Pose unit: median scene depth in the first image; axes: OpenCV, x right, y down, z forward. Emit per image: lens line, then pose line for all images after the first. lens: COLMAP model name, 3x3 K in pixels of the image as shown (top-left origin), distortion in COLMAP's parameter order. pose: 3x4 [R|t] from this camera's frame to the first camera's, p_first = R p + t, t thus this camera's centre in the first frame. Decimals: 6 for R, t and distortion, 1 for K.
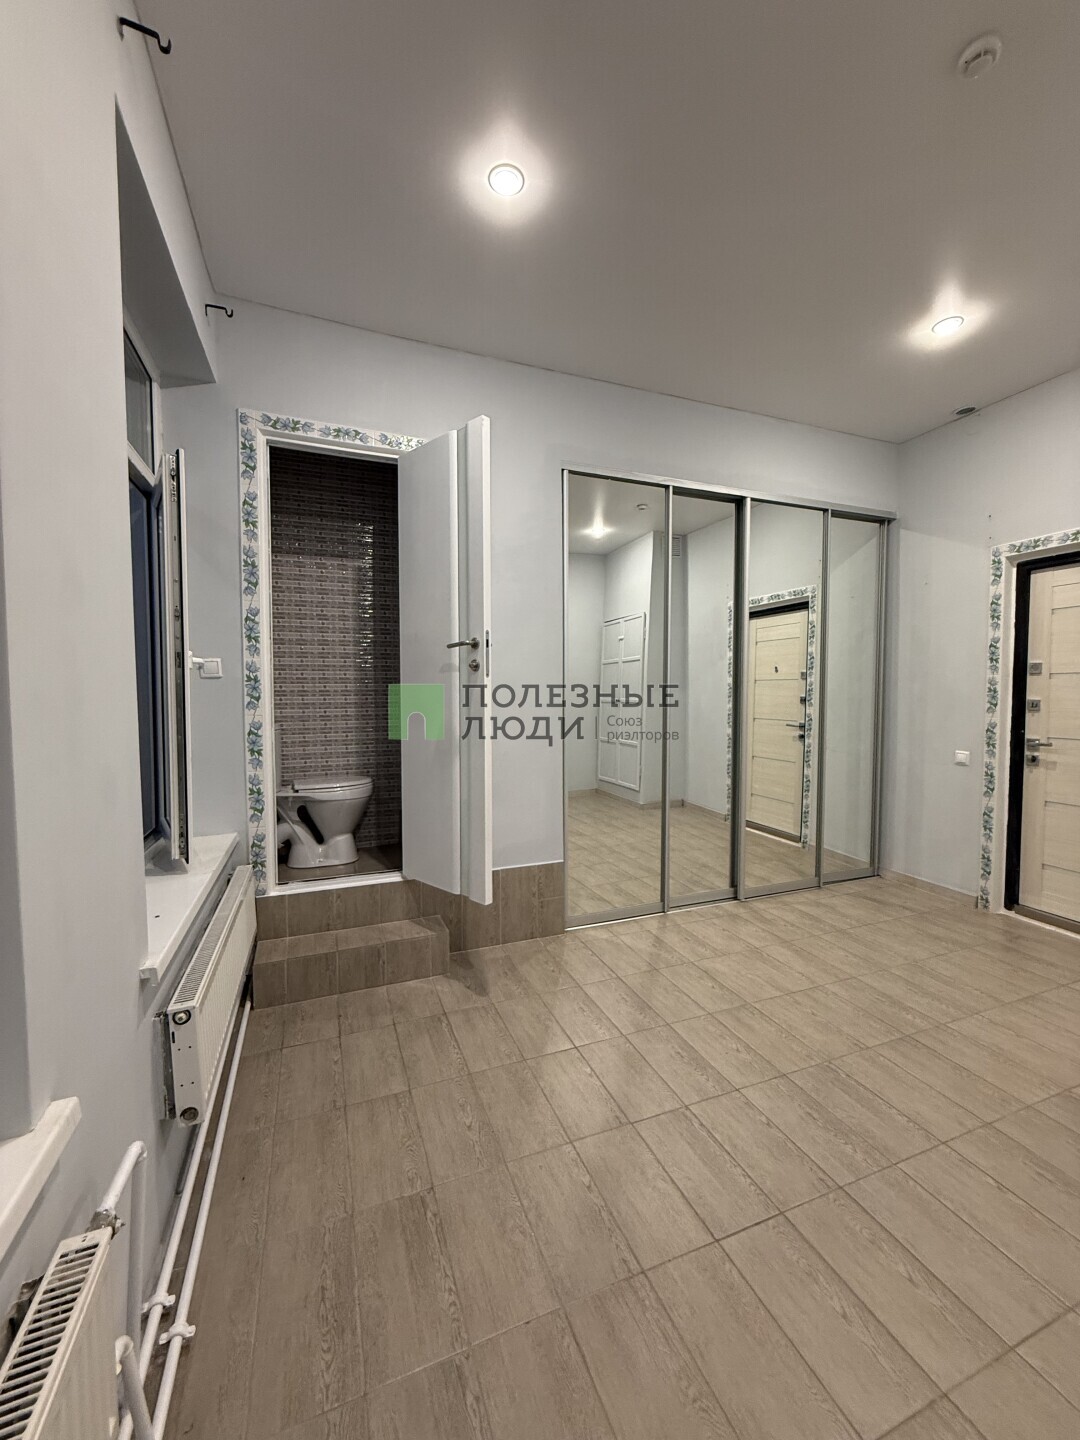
lens RADIAL K [[570.8, 0, 540.5], [0, 570.8, 715.6], [0, 0, 1]] dist [-0.002027, 0.000666]
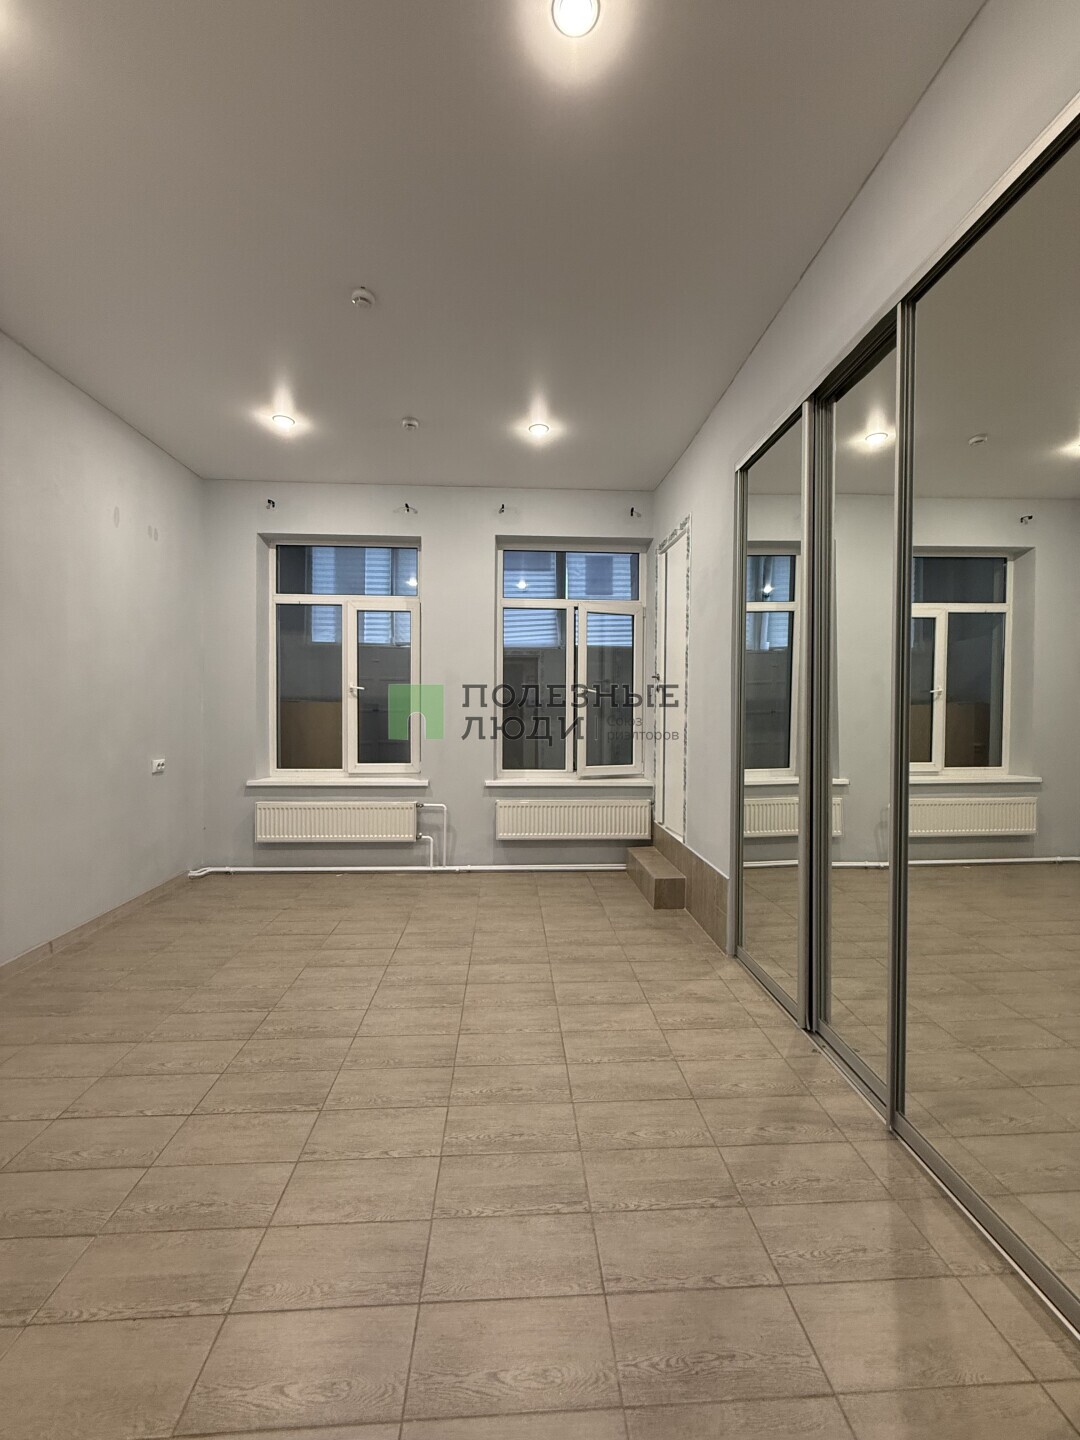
lens RADIAL K [[570.8, 0, 543.1], [0, 570.8, 715.1], [0, 0, 1]] dist [-0.002027, 0.000666]
pose [[-0.307147, 0.012481, -0.951580, 0.994718], [-0.048065, 0.998434, 0.028610, -0.031643], [0.950447, 0.054525, -0.306067, 0.935940]]
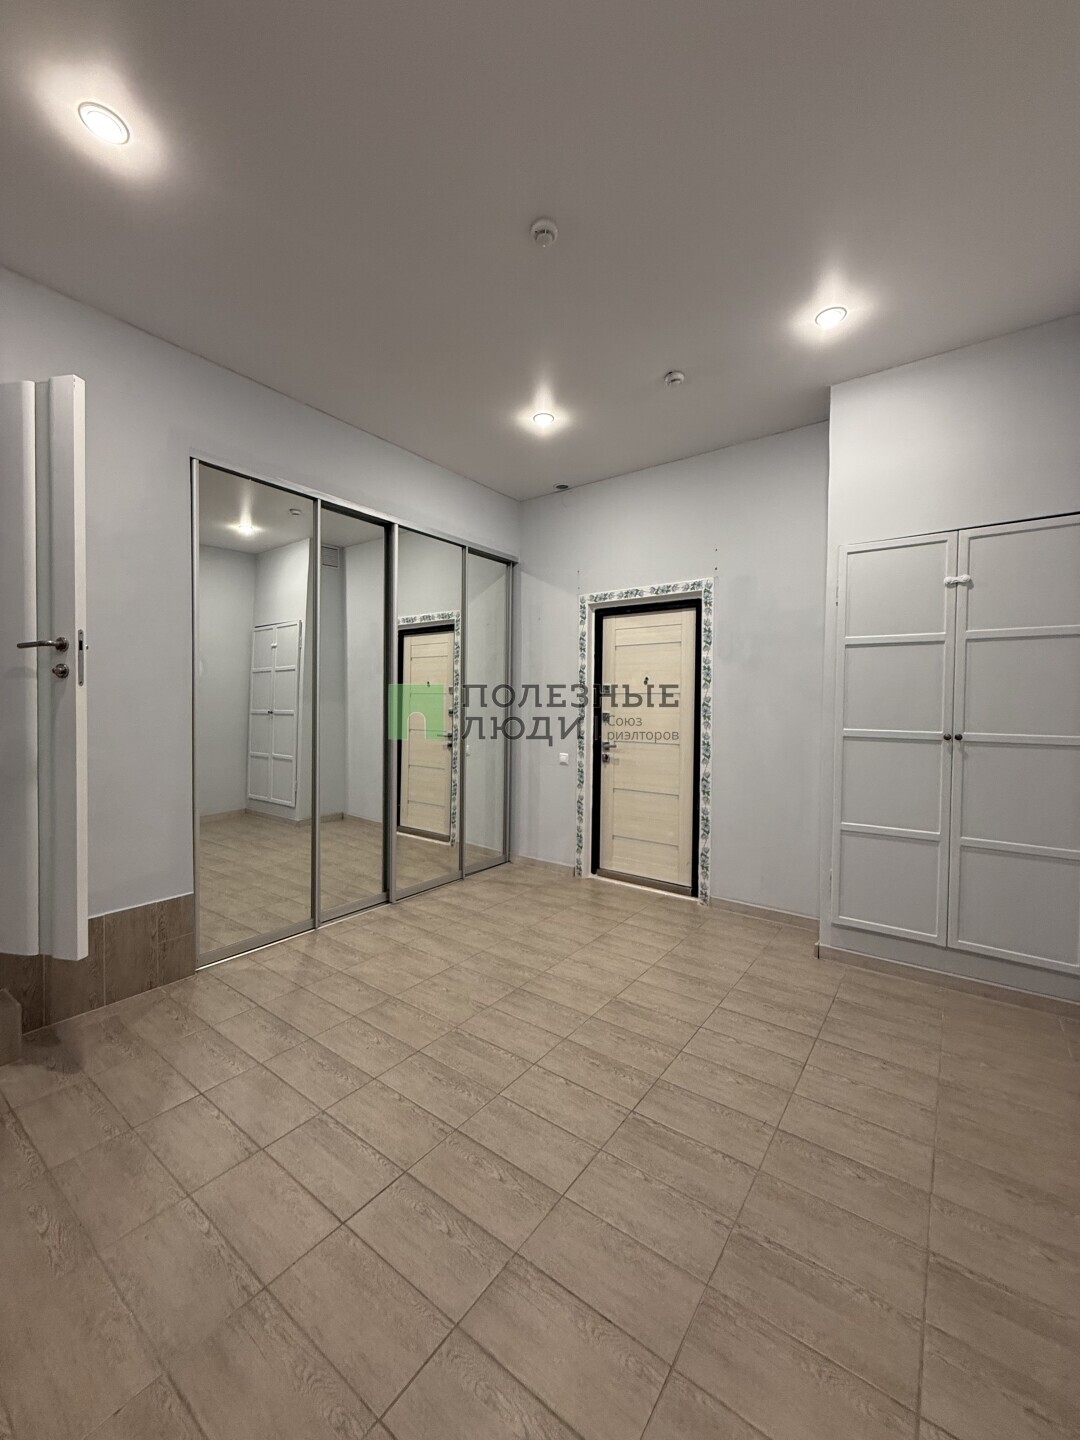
lens RADIAL K [[570.8, 0, 540.2], [0, 570.8, 715.3], [0, 0, 1]] dist [-0.002027, 0.000666]
pose [[0.846411, -0.001016, 0.532530, 0.023193], [0.011823, 0.999788, -0.016884, -0.001351], [-0.532399, 0.020587, 0.846243, -0.048373]]
